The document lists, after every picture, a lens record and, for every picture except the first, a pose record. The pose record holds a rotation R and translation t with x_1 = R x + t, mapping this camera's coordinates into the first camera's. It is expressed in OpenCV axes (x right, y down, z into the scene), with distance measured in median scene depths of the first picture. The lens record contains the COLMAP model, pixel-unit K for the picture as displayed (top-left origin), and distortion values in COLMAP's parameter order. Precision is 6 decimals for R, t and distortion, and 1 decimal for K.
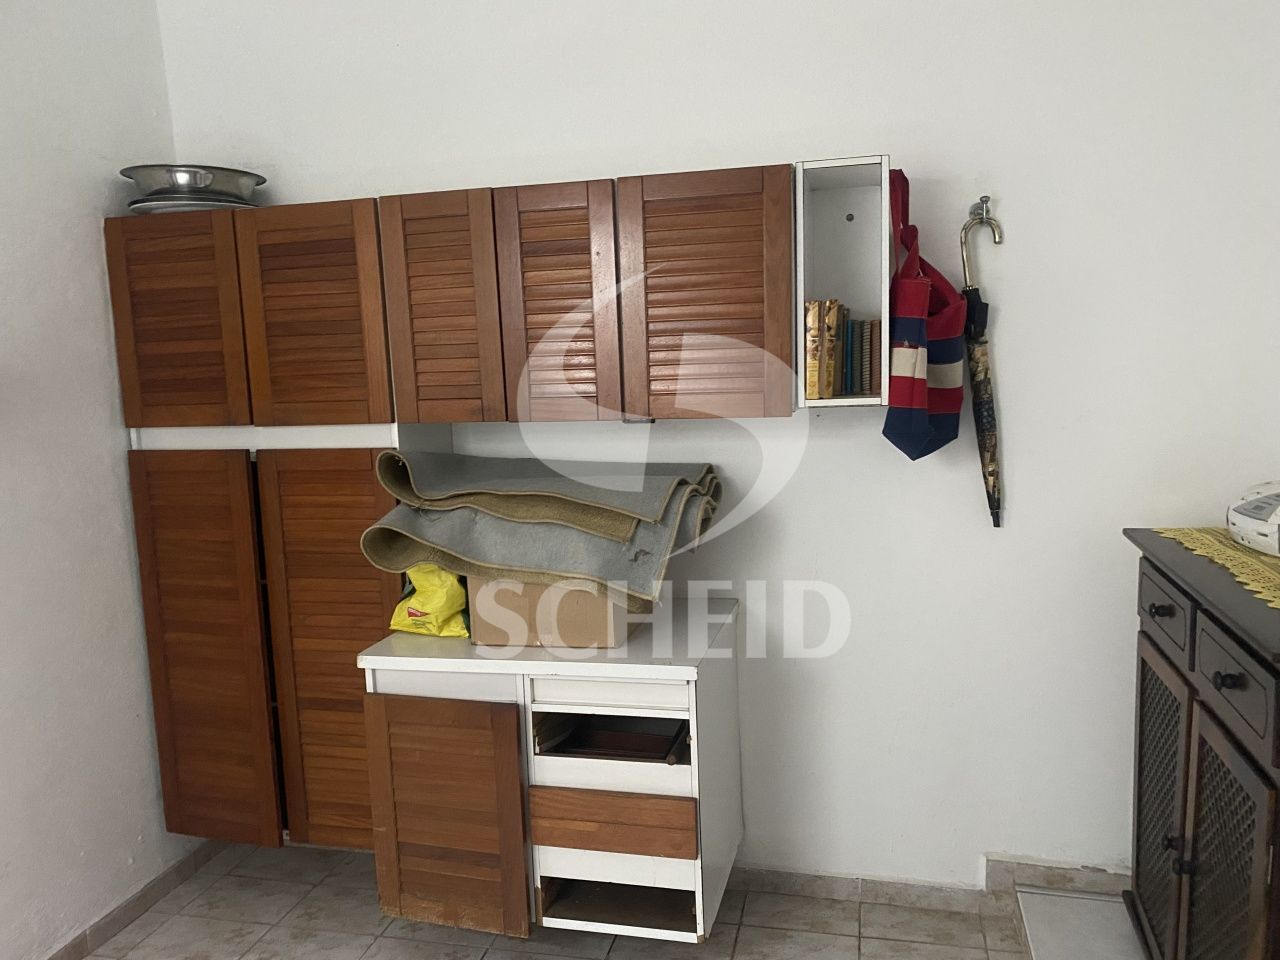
lens RADIAL K [[976.3, 0, 645.8], [0, 976.3, 482.8], [0, 0, 1]] dist [0.030124, -0.046022]
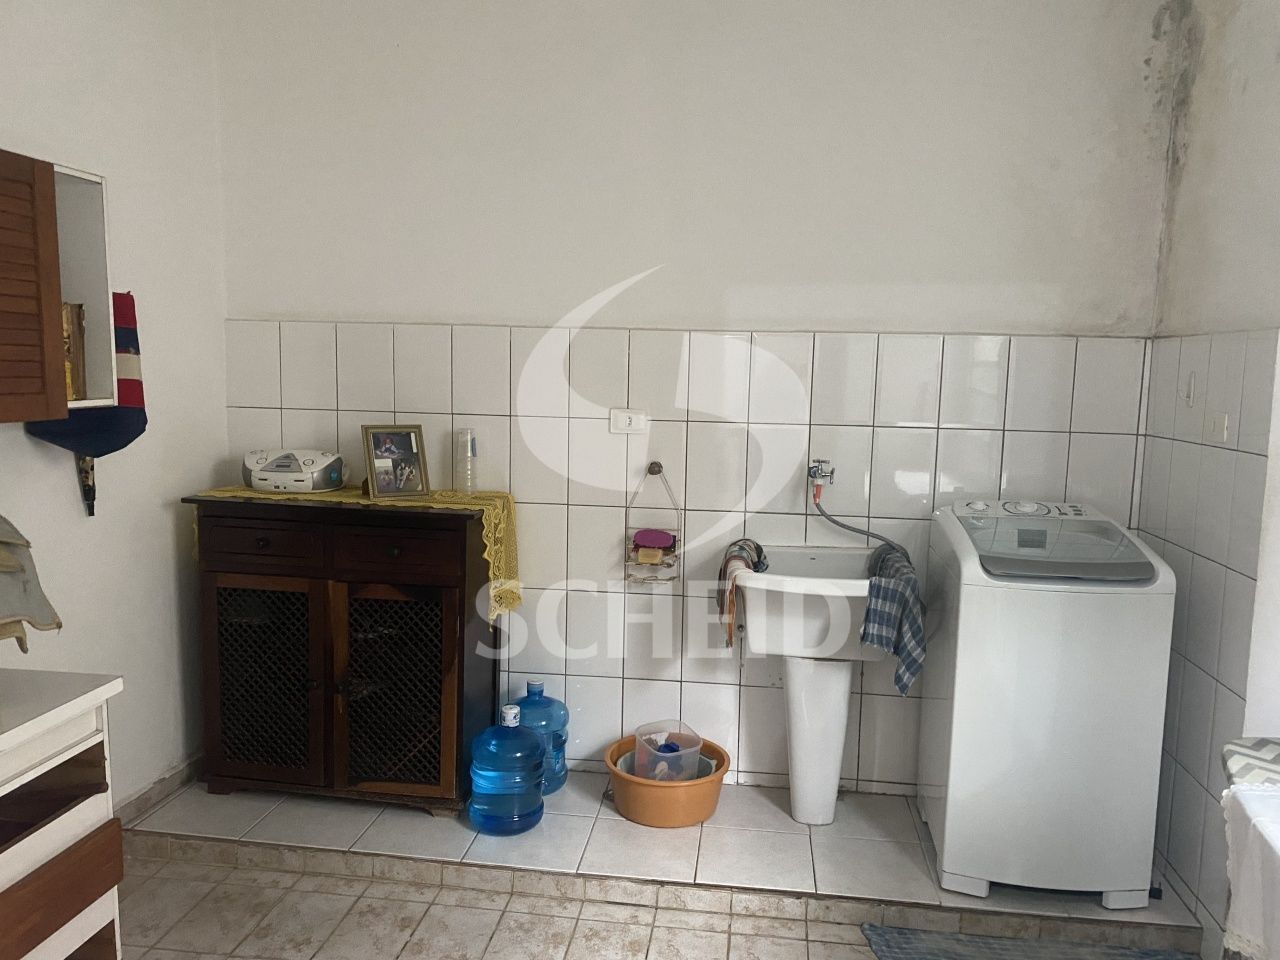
lens RADIAL K [[976.3, 0, 645.8], [0, 976.3, 482.8], [0, 0, 1]] dist [0.030124, -0.046022]
pose [[-0.117036, -0.089982, 0.989043, -0.907401], [0.117070, 0.987693, 0.103712, -0.038288], [-0.986203, 0.127925, -0.105061, 0.539388]]
